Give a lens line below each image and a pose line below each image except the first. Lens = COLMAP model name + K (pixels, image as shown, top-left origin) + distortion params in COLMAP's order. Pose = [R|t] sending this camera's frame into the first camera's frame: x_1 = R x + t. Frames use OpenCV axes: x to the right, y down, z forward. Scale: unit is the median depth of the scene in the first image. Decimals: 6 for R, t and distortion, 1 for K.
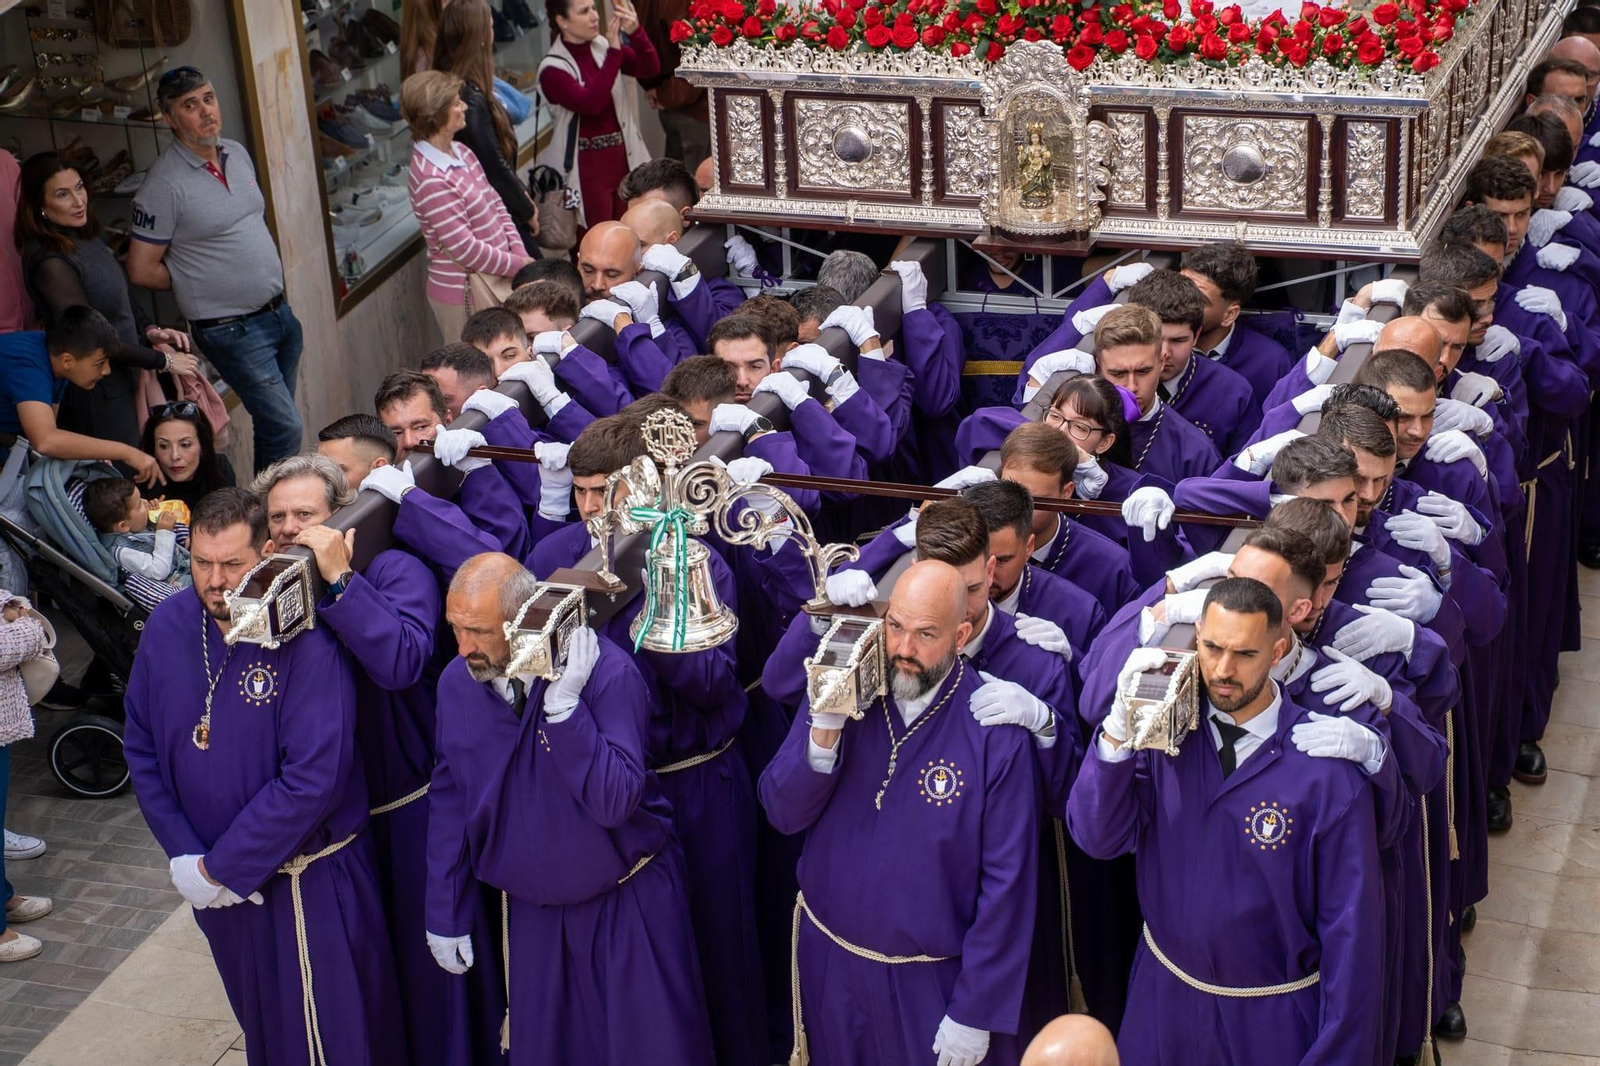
lens RADIAL K [[3253.6, 0, 799.4], [0, 3253.6, 489.5], [0, 0, 1]] dist [0.336043, -0.342850]
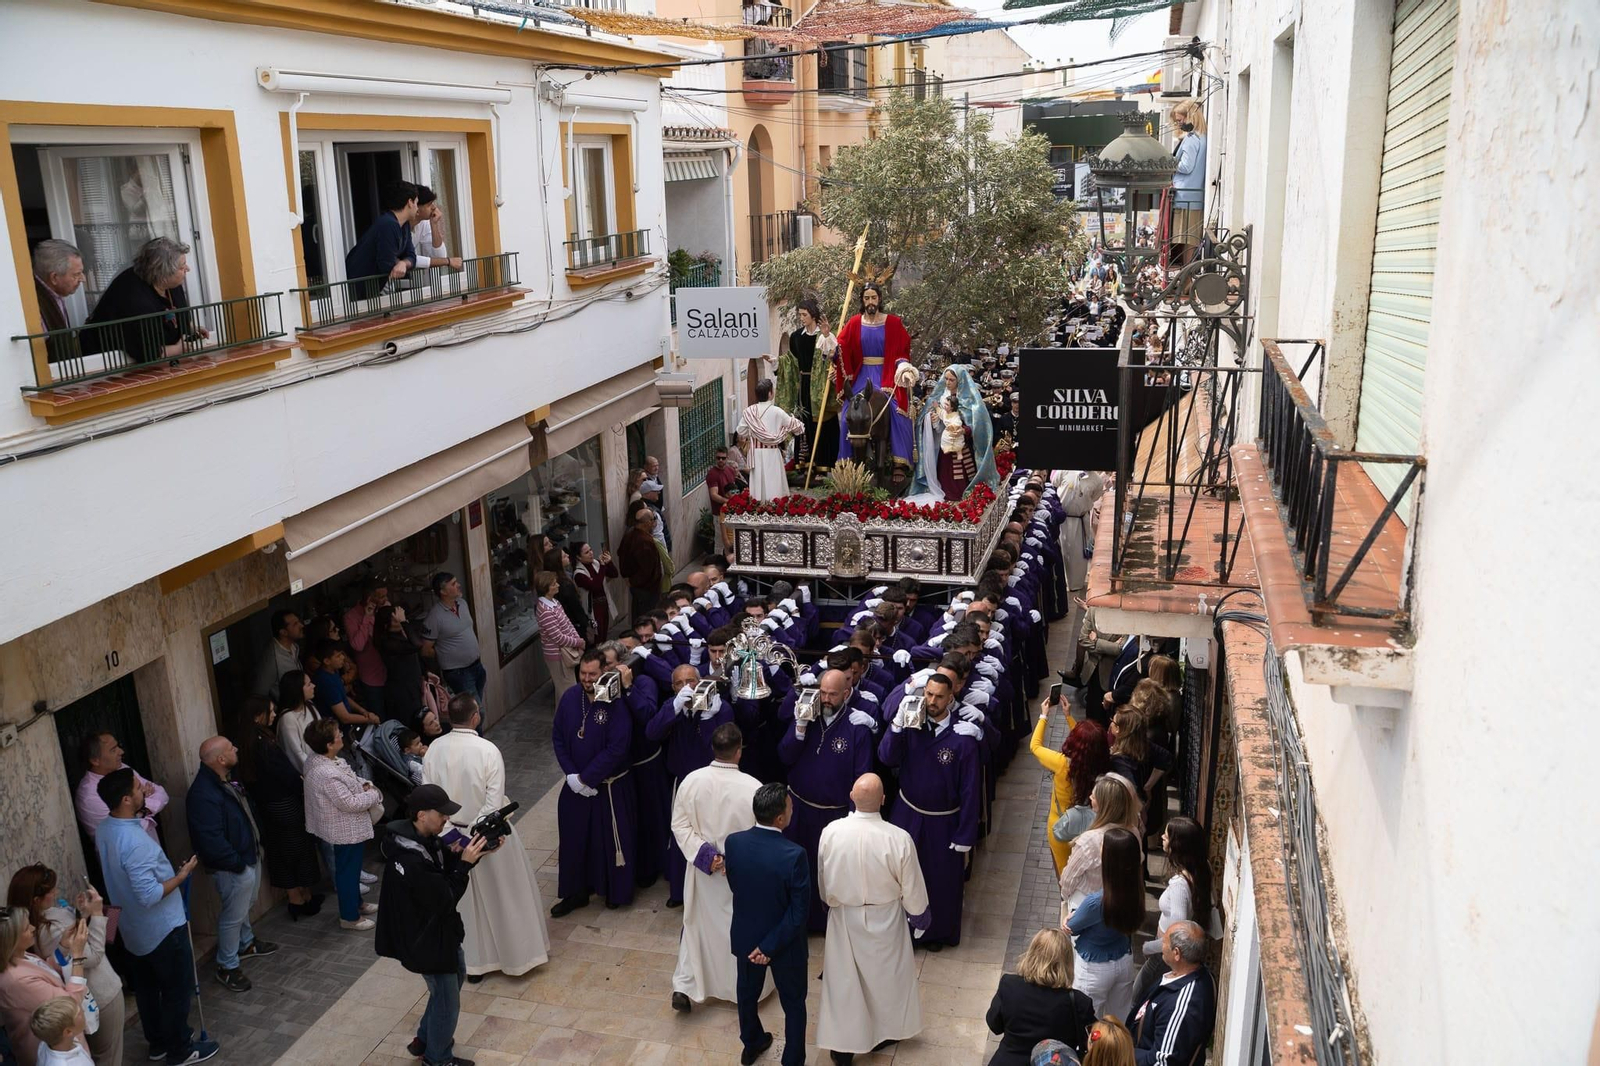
lens RADIAL K [[1282.3, 0, 800.0], [0, 1282.3, 533.0], [0, 0, 1]] dist [-0.077859, -0.002486]
pose [[0.995338, 0.007635, 0.096142, -0.081887], [0.007924, 0.987017, -0.160423, 0.067343], [-0.096119, 0.160437, 0.982355, -0.131102]]
